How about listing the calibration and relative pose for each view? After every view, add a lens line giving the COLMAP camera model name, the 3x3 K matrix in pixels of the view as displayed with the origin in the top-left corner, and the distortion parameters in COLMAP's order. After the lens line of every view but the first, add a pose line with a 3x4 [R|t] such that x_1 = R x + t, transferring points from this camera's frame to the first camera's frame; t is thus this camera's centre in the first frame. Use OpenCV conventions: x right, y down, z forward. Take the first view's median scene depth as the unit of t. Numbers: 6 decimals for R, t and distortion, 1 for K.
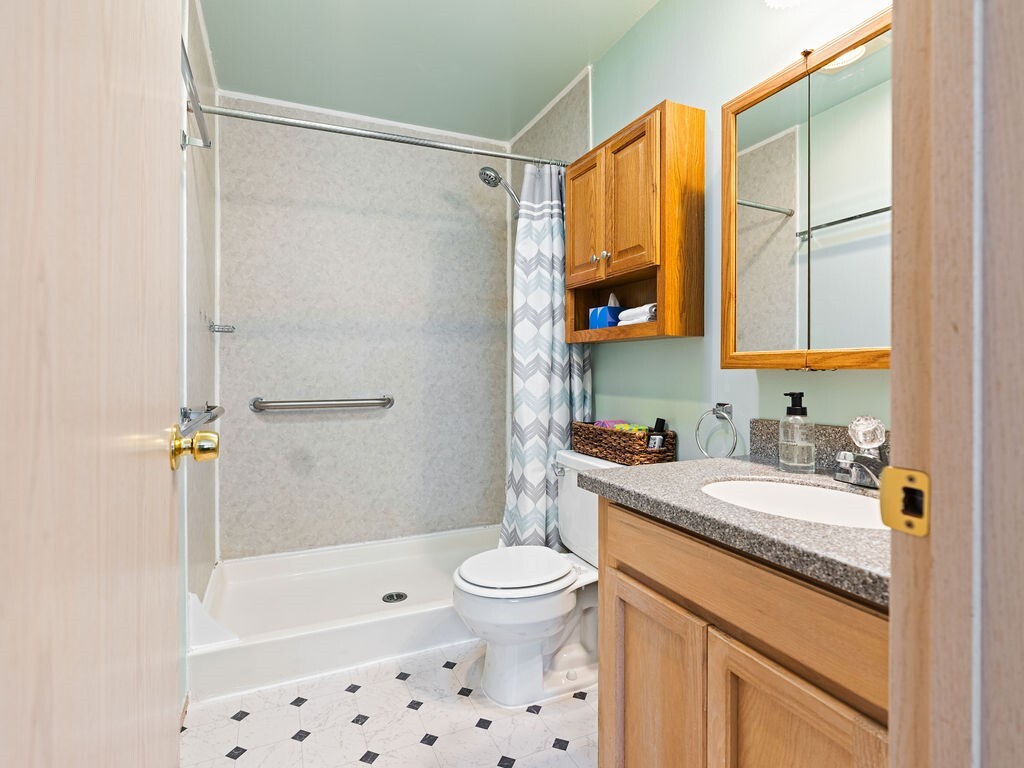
lens RADIAL K [[518.2, 0, 509.8], [0, 518.2, 378.5], [0, 0, 1]] dist [-0.009493, 0.001387]
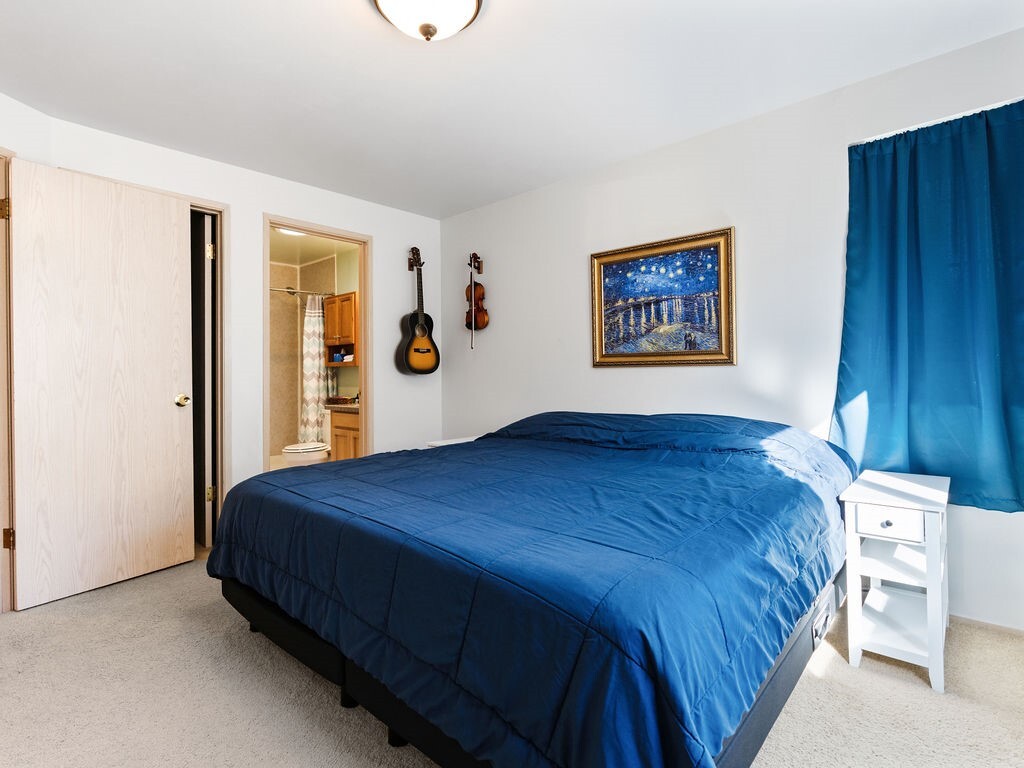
lens RADIAL K [[518.2, 0, 507.8], [0, 518.2, 382.4], [0, 0, 1]] dist [-0.009493, 0.001387]
pose [[0.919544, -0.005676, 0.392946, -0.067157], [0.010372, 0.999898, -0.009828, 0.043262], [-0.392850, 0.013113, 0.919509, -1.701400]]
